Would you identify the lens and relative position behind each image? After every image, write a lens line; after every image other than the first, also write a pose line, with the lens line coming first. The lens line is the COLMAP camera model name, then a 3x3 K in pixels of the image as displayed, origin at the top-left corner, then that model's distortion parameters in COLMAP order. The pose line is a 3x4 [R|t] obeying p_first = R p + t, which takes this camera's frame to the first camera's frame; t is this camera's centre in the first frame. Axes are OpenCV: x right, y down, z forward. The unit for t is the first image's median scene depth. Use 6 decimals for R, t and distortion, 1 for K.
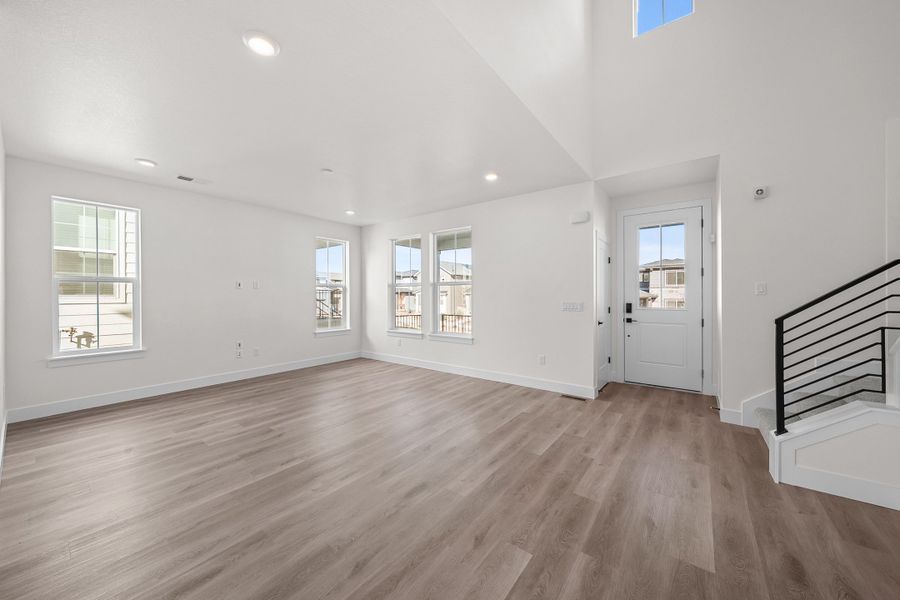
lens RADIAL K [[329.7, 0, 446.2], [0, 329.7, 298.5], [0, 0, 1]] dist [-0.000365, -0.000378]
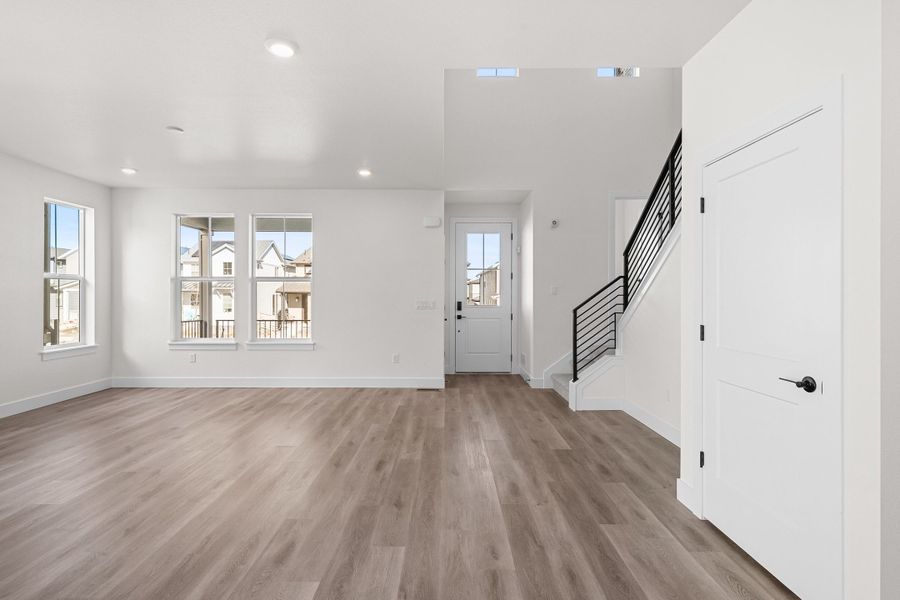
lens RADIAL K [[449.0, 0, 453.2], [0, 449.0, 300.6], [0, 0, 1]] dist [0.006970, 0.000160]
pose [[0.785422, -0.004629, 0.618943, -0.461675], [0.001299, 0.999982, 0.005830, 0.002572], [-0.618959, -0.003775, 0.785414, -0.201104]]
